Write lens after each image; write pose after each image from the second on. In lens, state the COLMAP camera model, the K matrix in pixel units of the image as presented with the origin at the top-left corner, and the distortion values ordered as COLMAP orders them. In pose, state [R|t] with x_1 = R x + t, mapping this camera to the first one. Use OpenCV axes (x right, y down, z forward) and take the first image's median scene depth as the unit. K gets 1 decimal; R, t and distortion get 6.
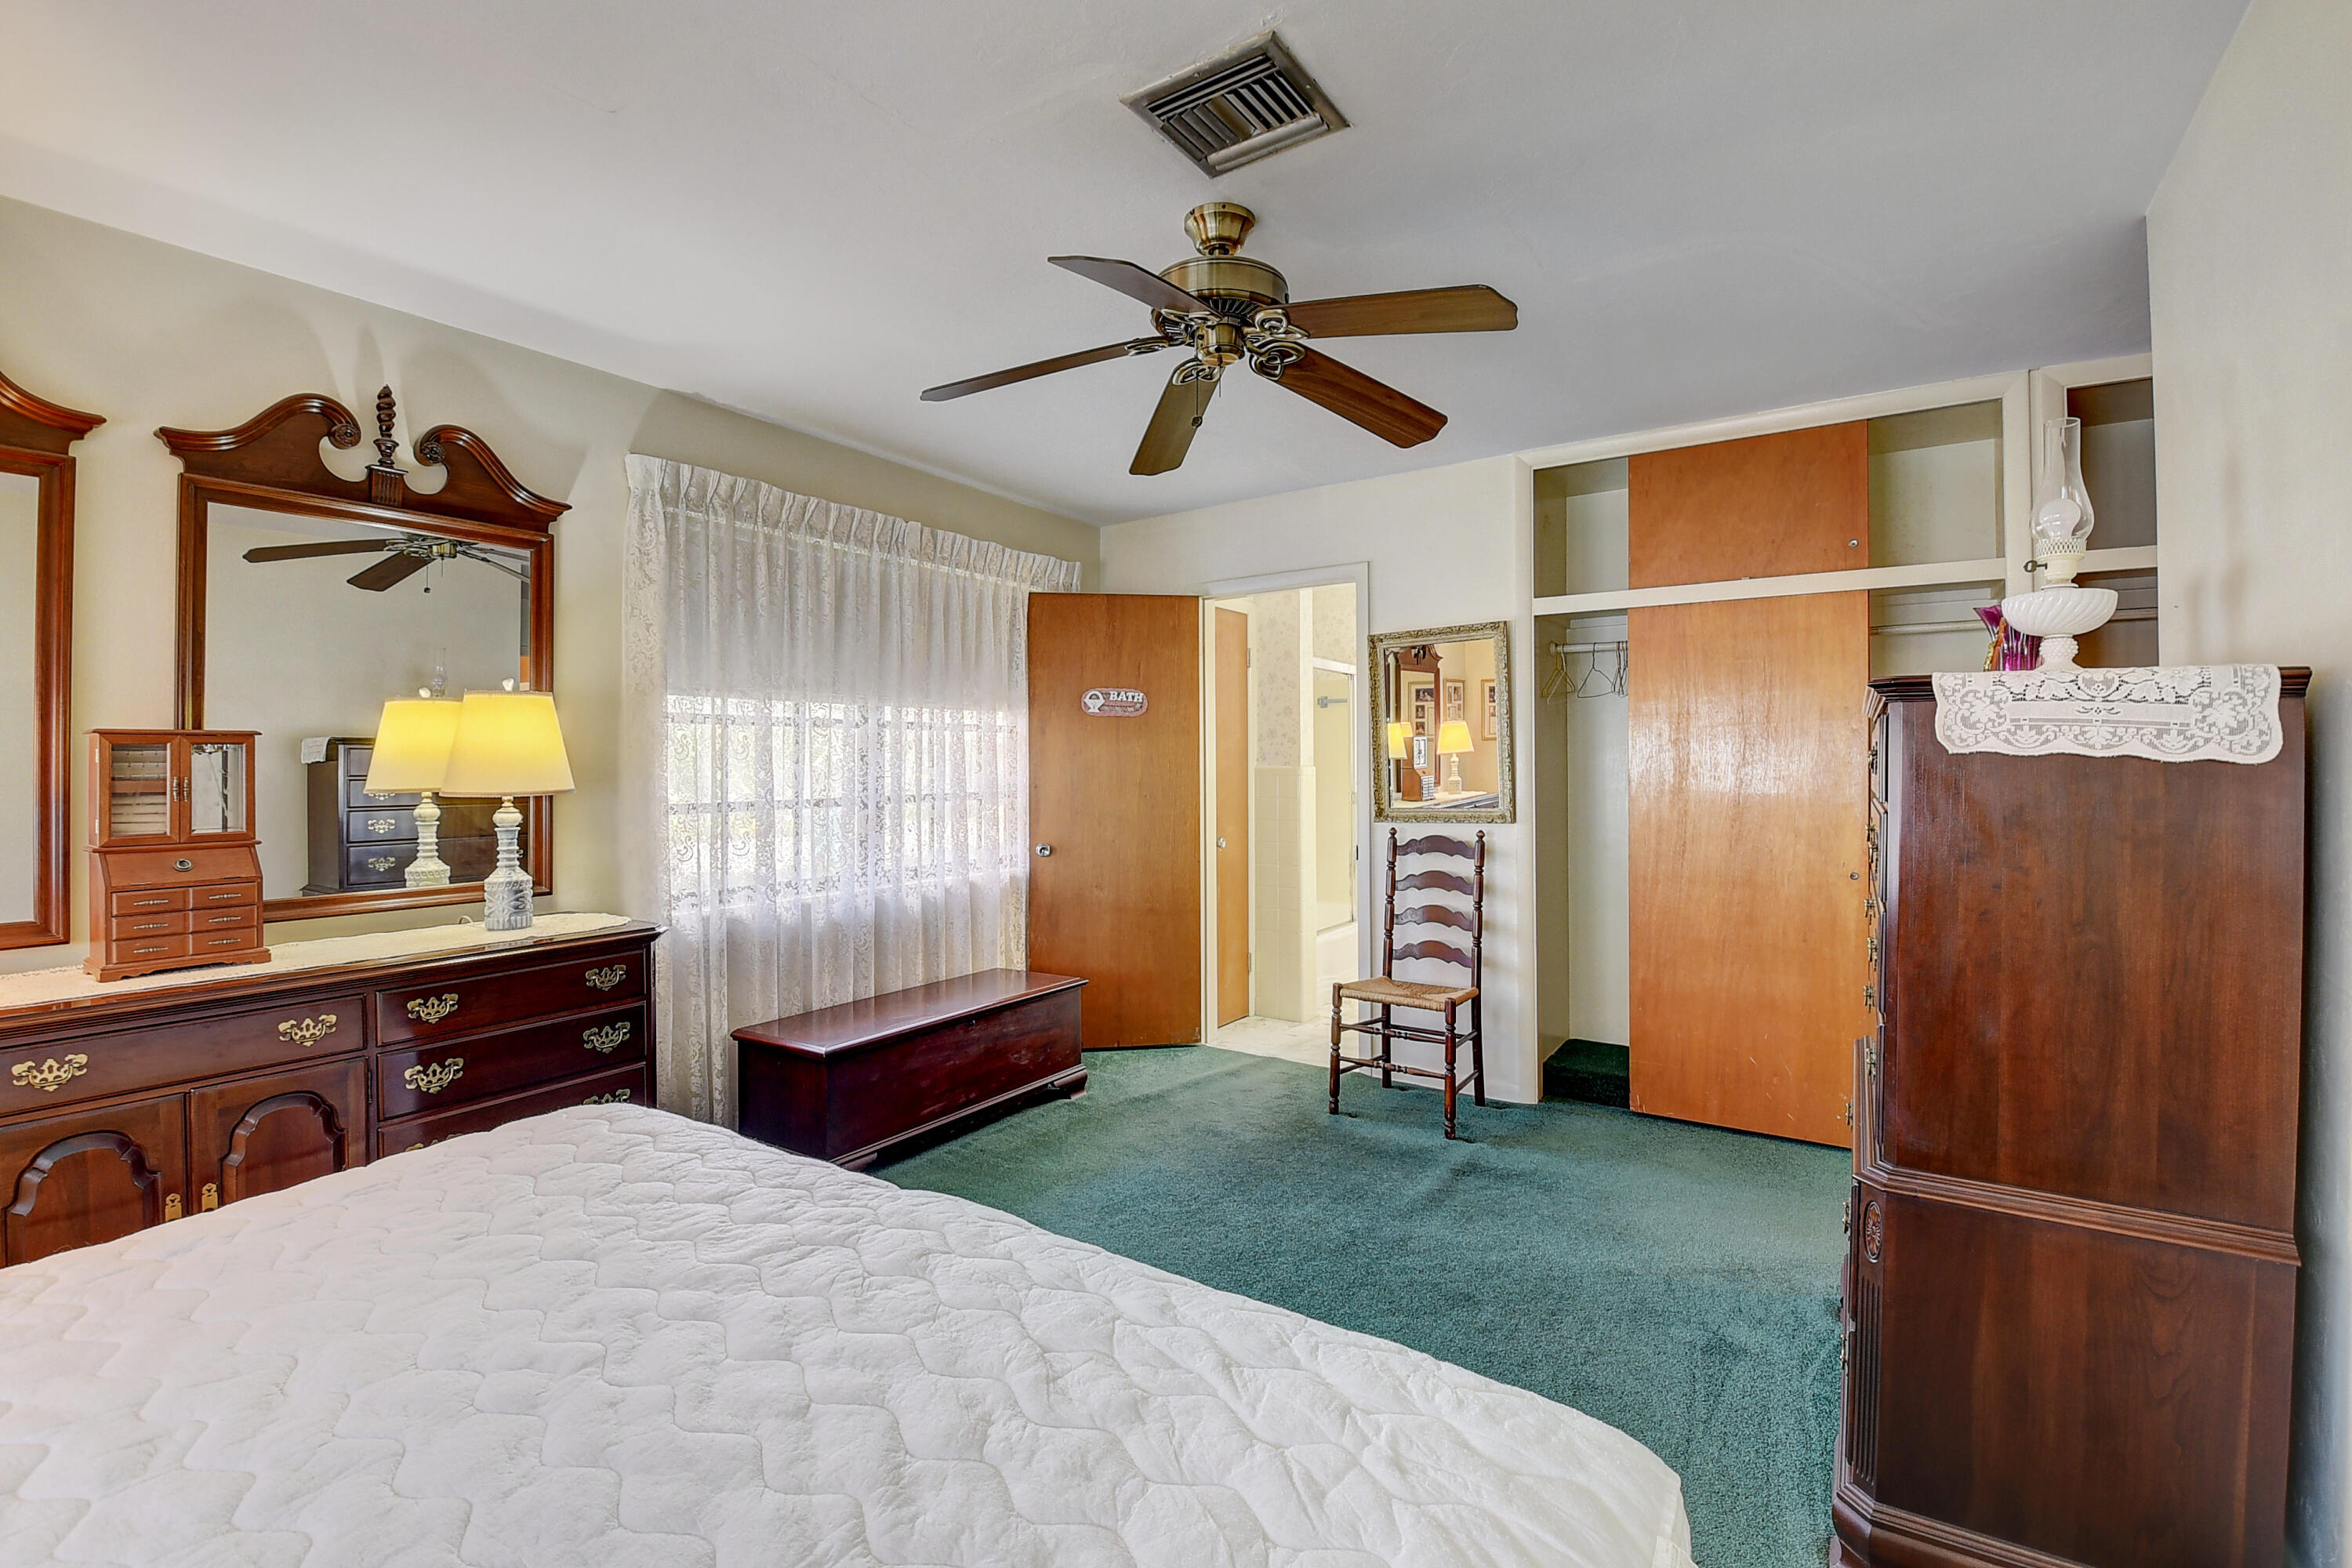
lens RADIAL K [[1059.6, 0, 1174.7], [0, 1059.6, 772.3], [0, 0, 1]] dist [-0.000110, -0.015155]
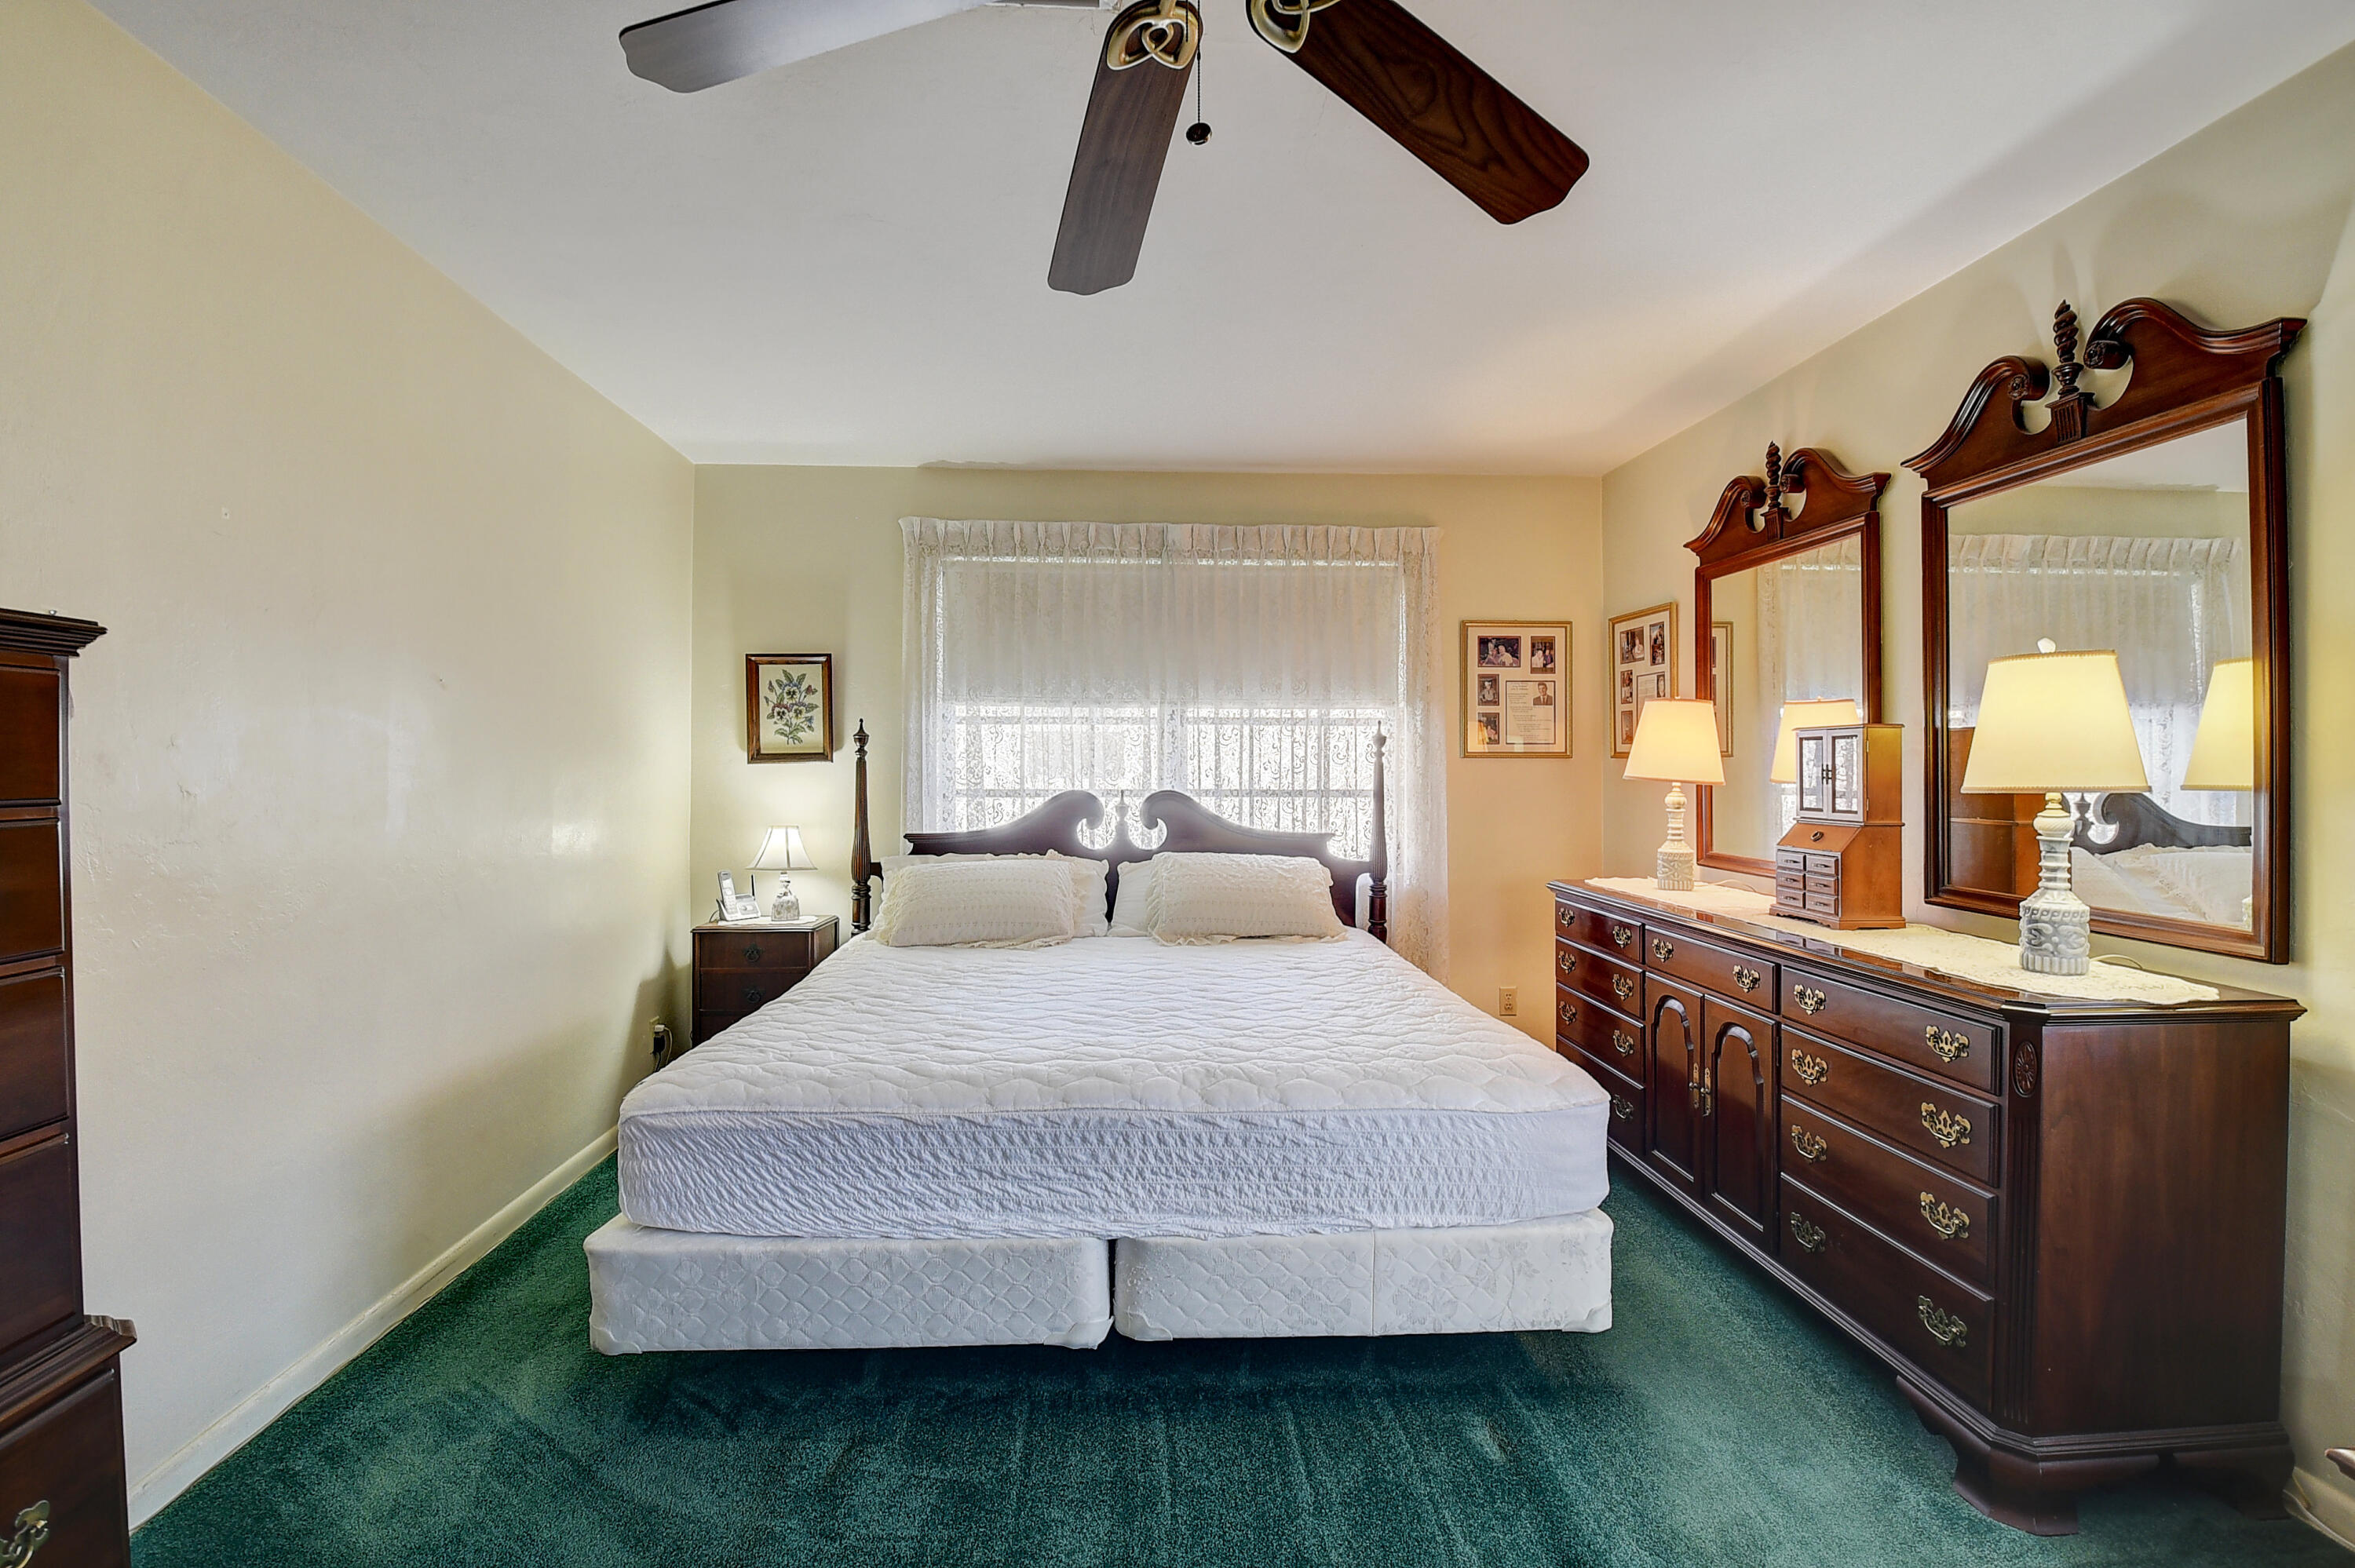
lens RADIAL K [[1060.8, 0, 1174.8], [0, 1060.8, 774.7], [0, 0, 1]] dist [-0.000110, -0.015155]
pose [[-0.794892, 0.014998, -0.606566, 0.349465], [0.008353, 0.999870, 0.013777, -0.001318], [0.606694, 0.005884, -0.794914, 1.246179]]
